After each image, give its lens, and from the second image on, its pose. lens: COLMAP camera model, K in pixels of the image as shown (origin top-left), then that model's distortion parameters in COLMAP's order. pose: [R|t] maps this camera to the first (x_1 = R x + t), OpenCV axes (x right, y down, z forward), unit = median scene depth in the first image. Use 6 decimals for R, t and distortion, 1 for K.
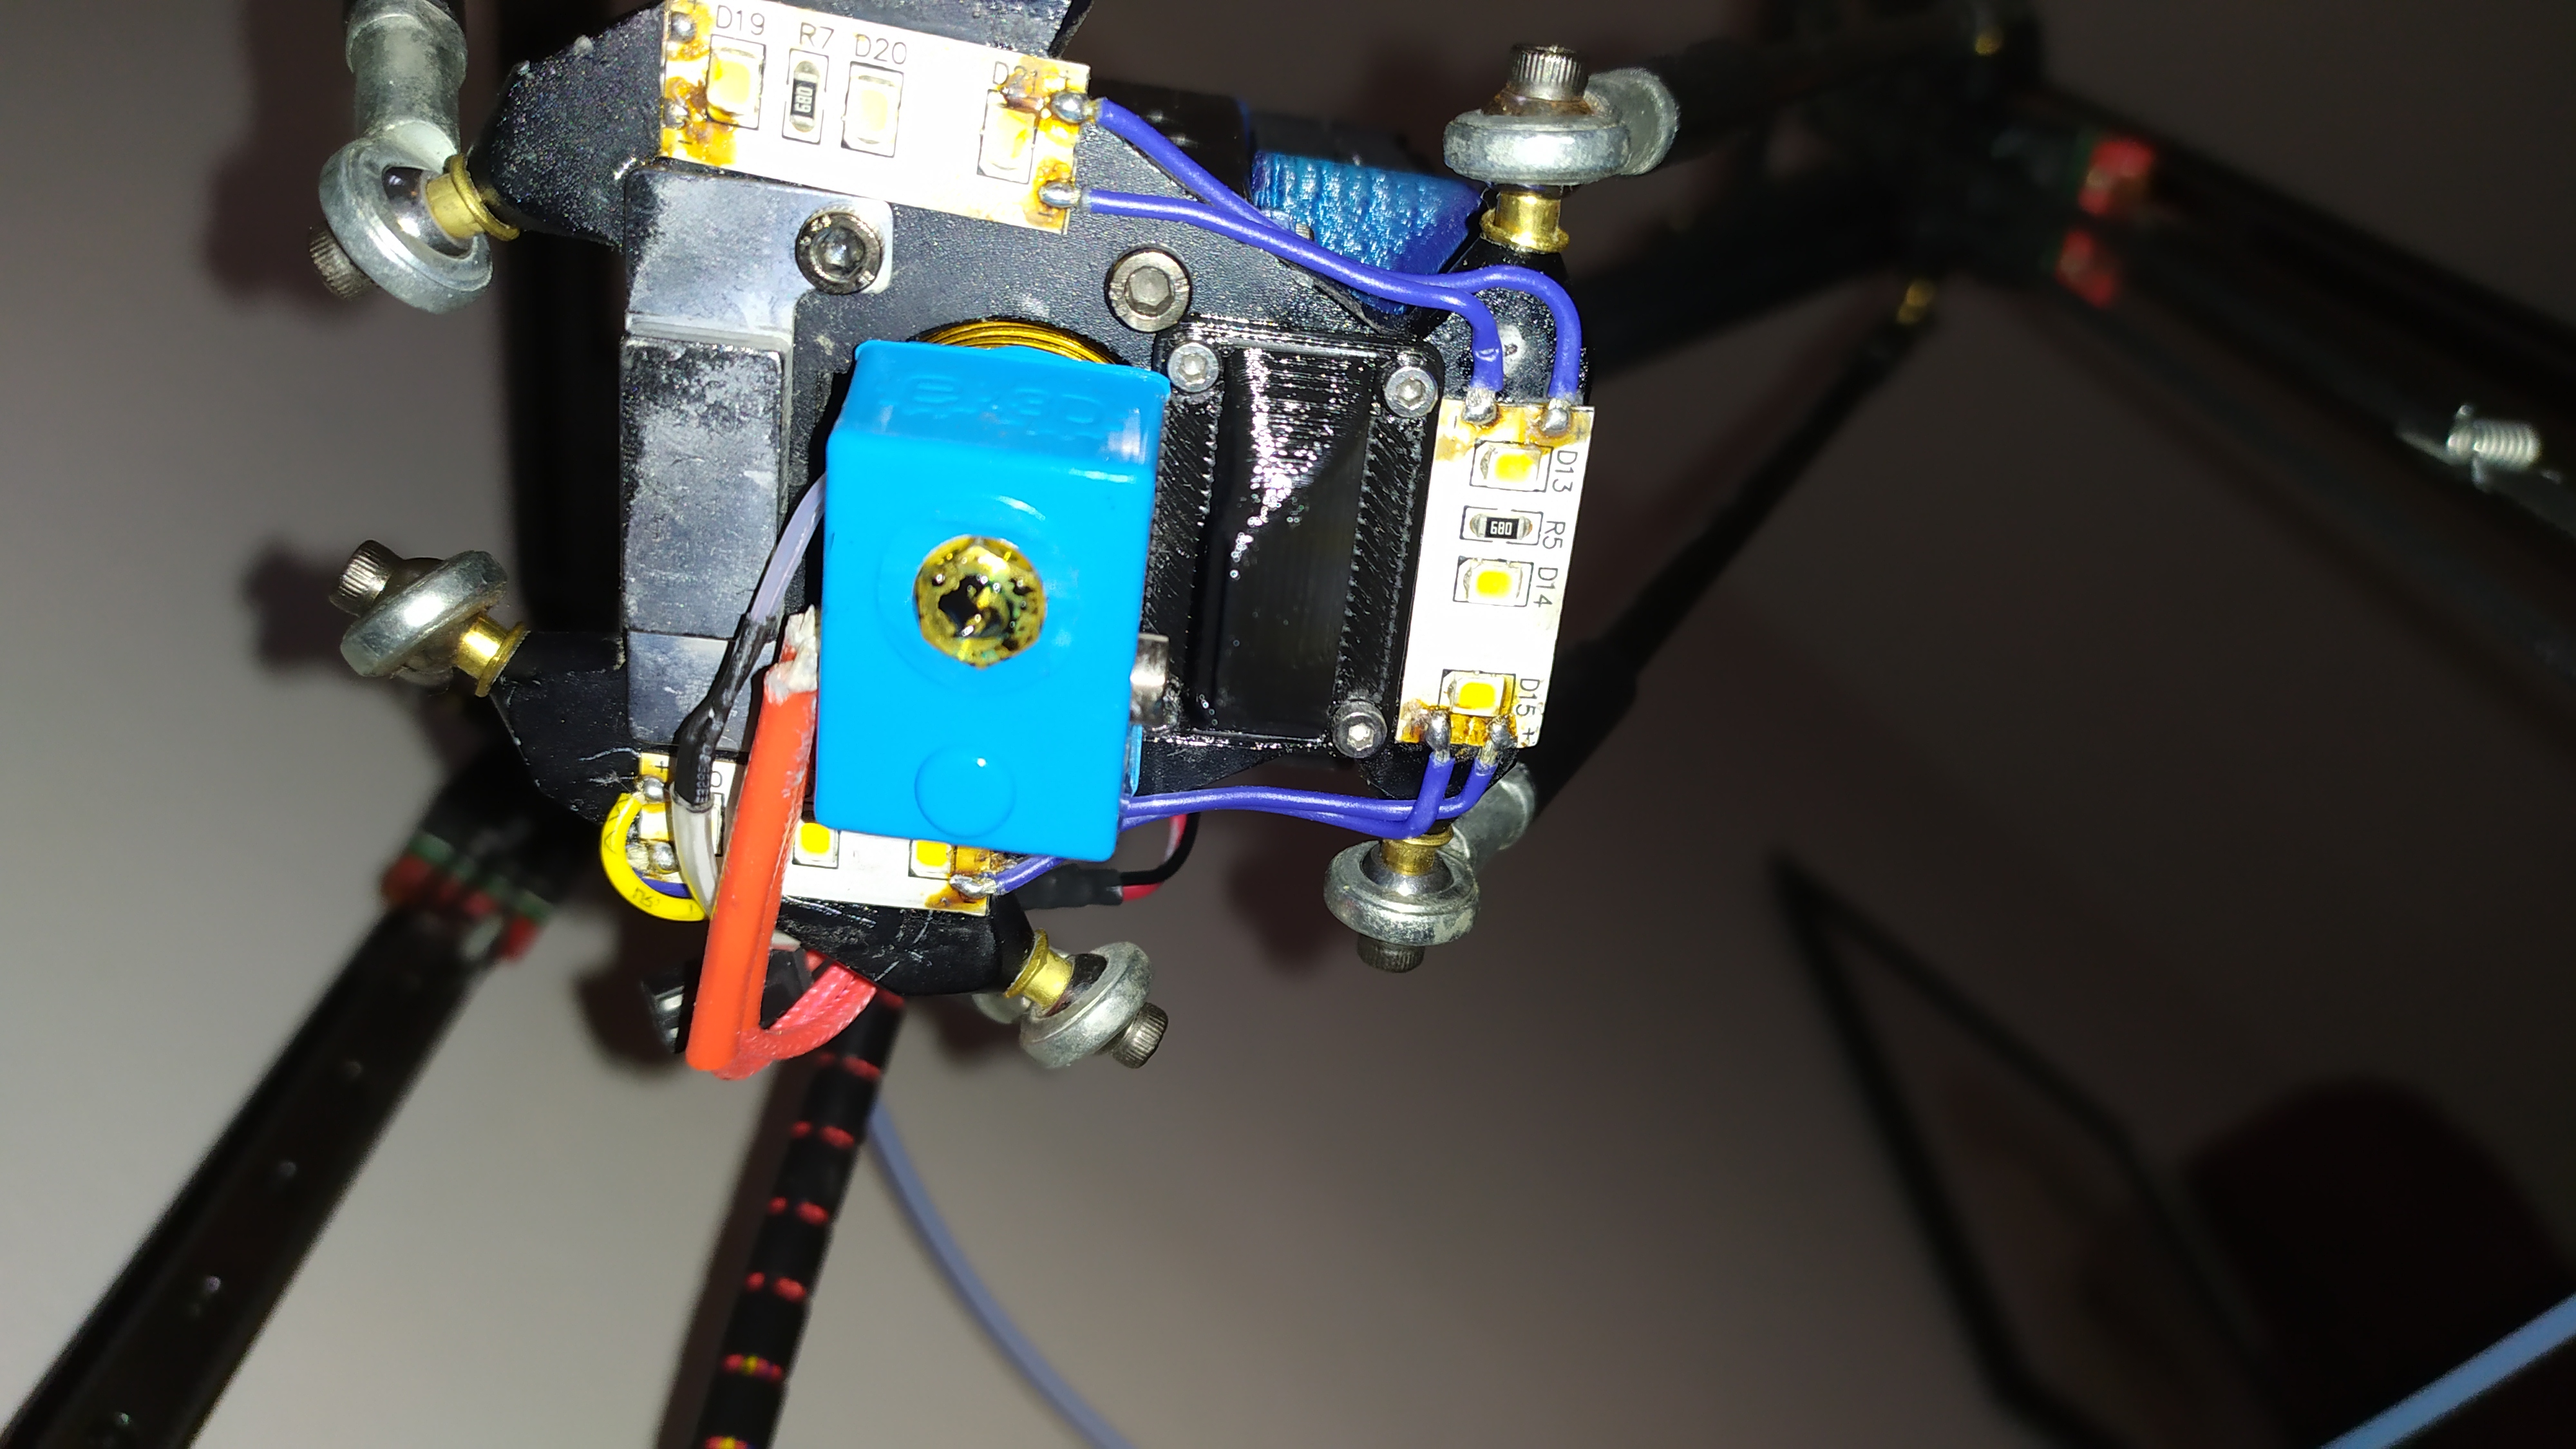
lens RADIAL K [[2034.7, 0, 1288.0], [0, 2034.7, 724.5], [0, 0, 1]] dist [-0.016369, -0.005165]
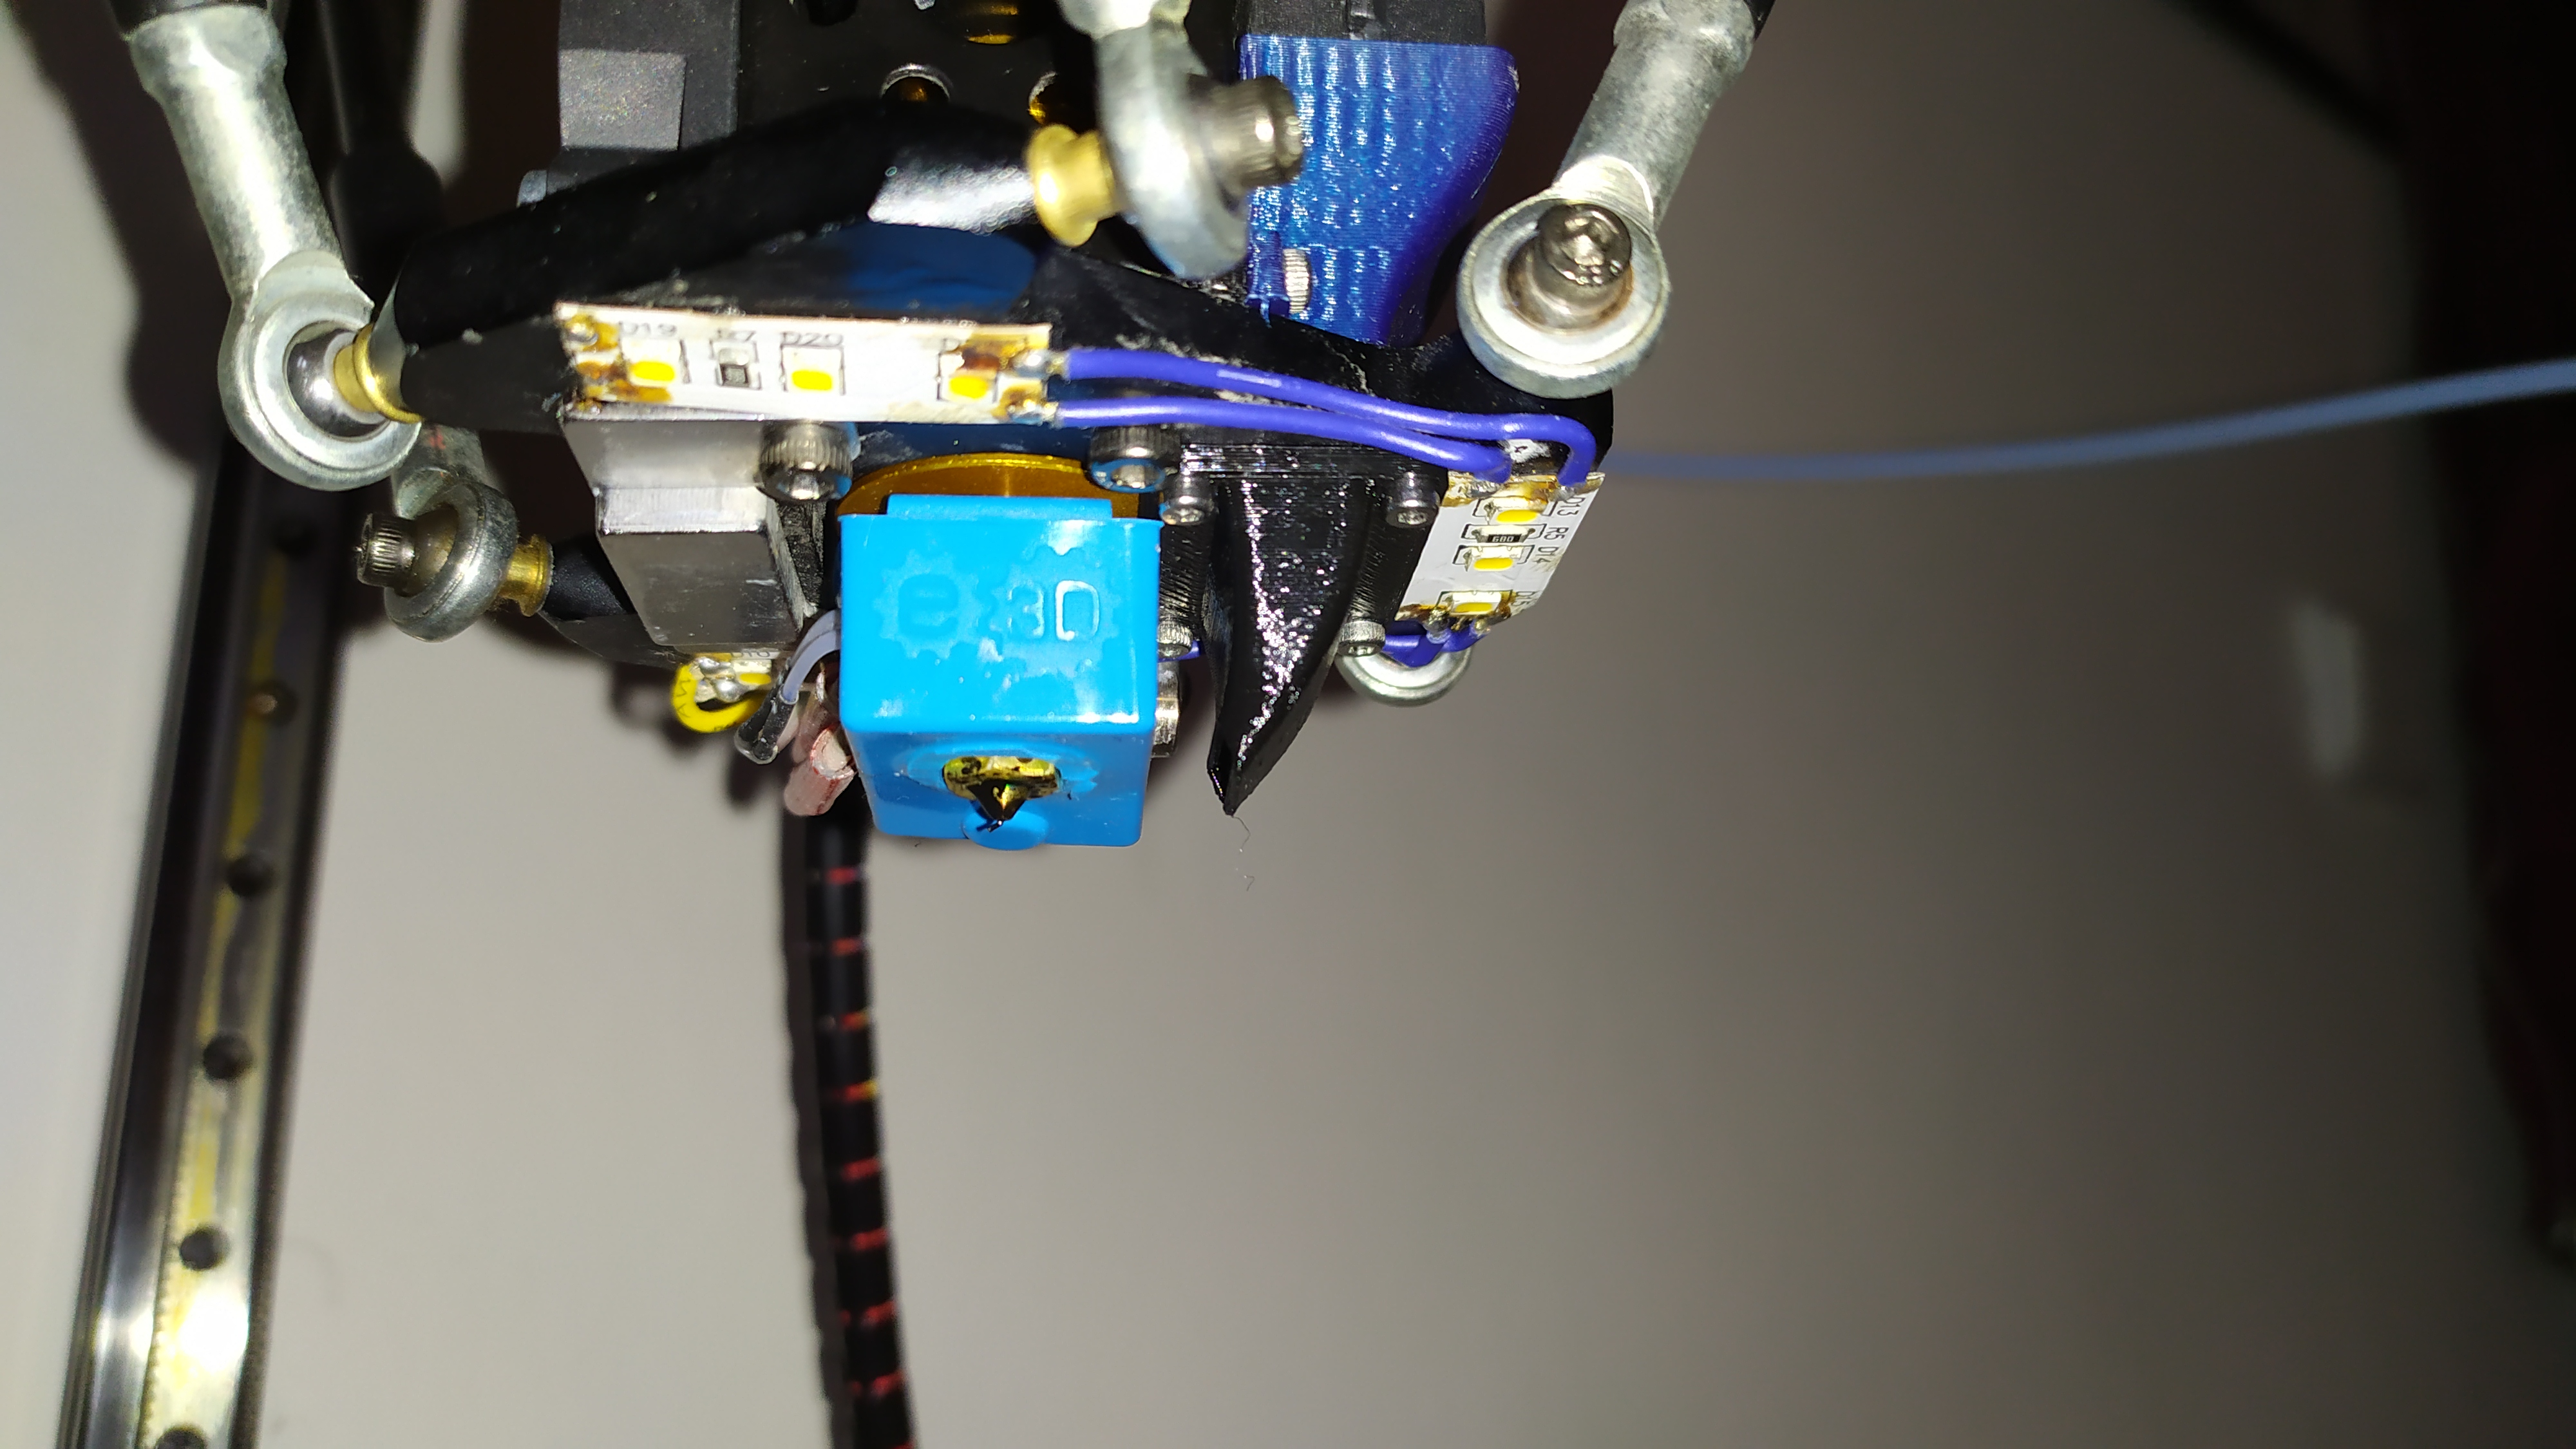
lens RADIAL K [[2034.7, 0, 1288.0], [0, 2034.7, 724.5], [0, 0, 1]] dist [-0.016369, -0.005165]
pose [[0.999516, 0.017495, -0.025712, 0.026452], [0.006223, 0.697520, 0.716538, -0.761913], [0.030471, -0.716351, 0.697074, 0.232493]]
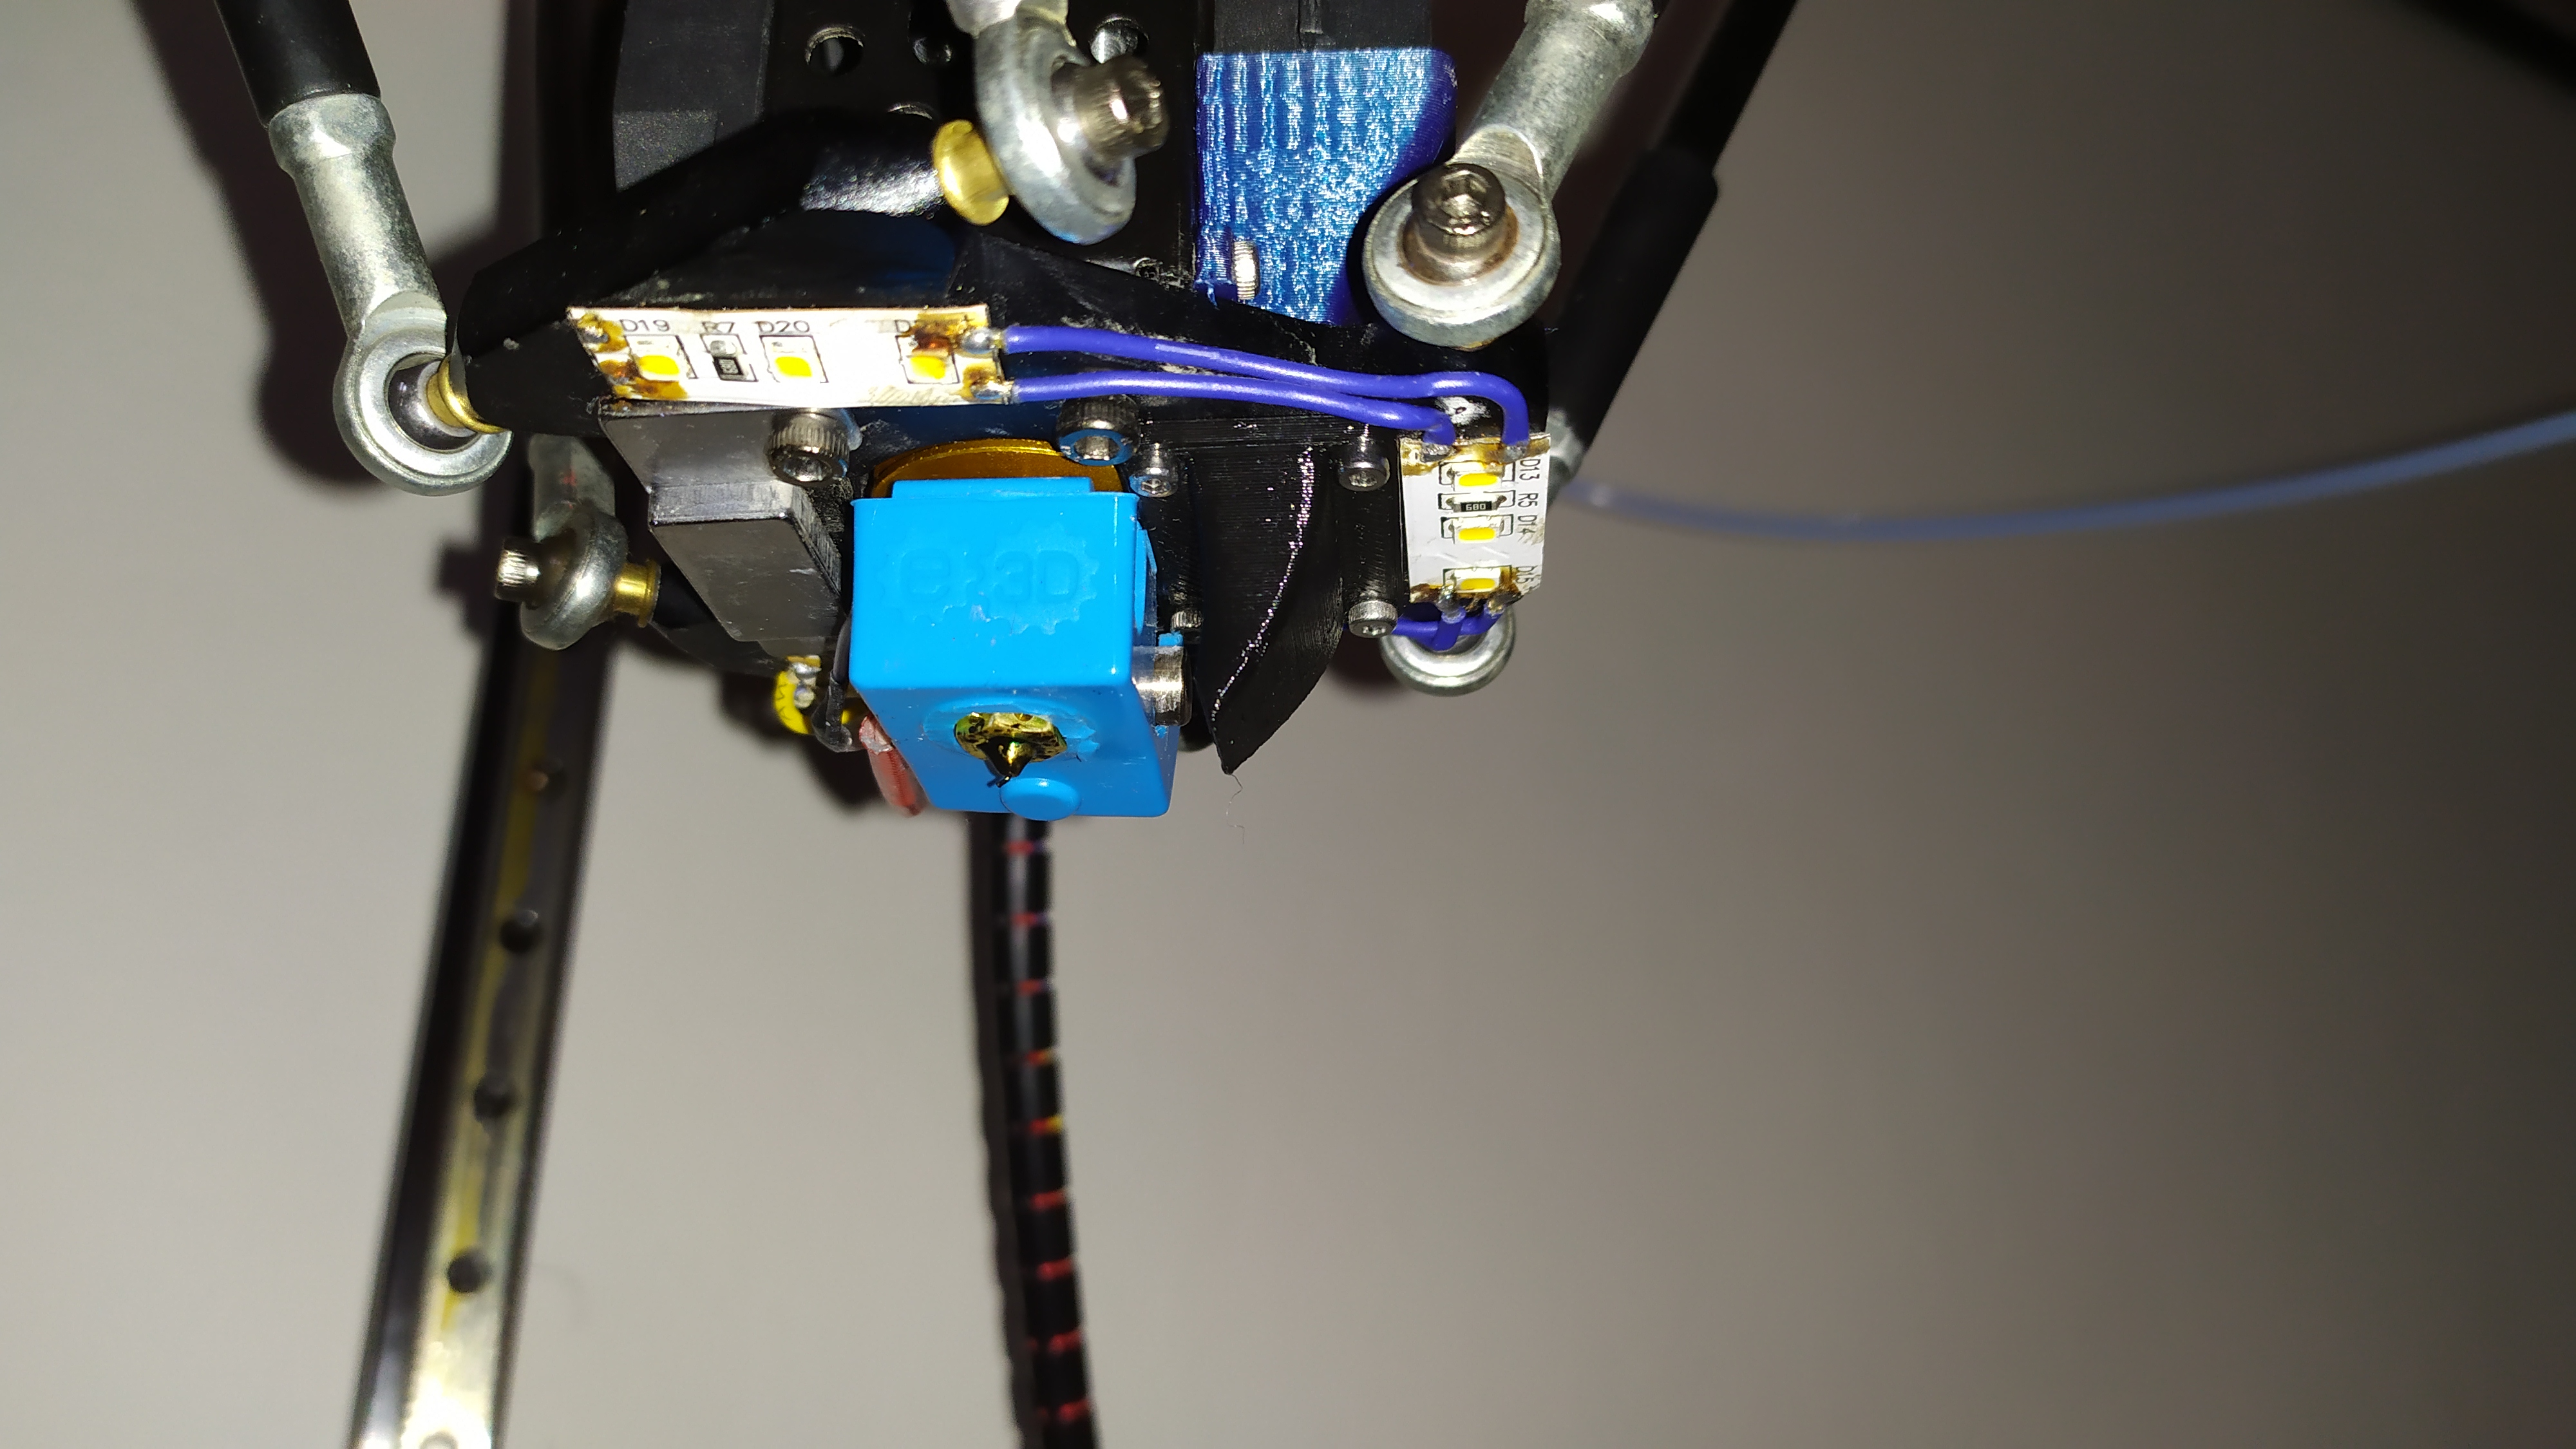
lens RADIAL K [[2034.7, 0, 1288.0], [0, 2034.7, 724.5], [0, 0, 1]] dist [-0.016369, -0.005165]
pose [[0.980737, -0.014663, -0.194784, 0.217000], [0.140967, 0.743414, 0.653807, -0.731272], [0.135218, -0.668671, 0.731160, 0.131120]]
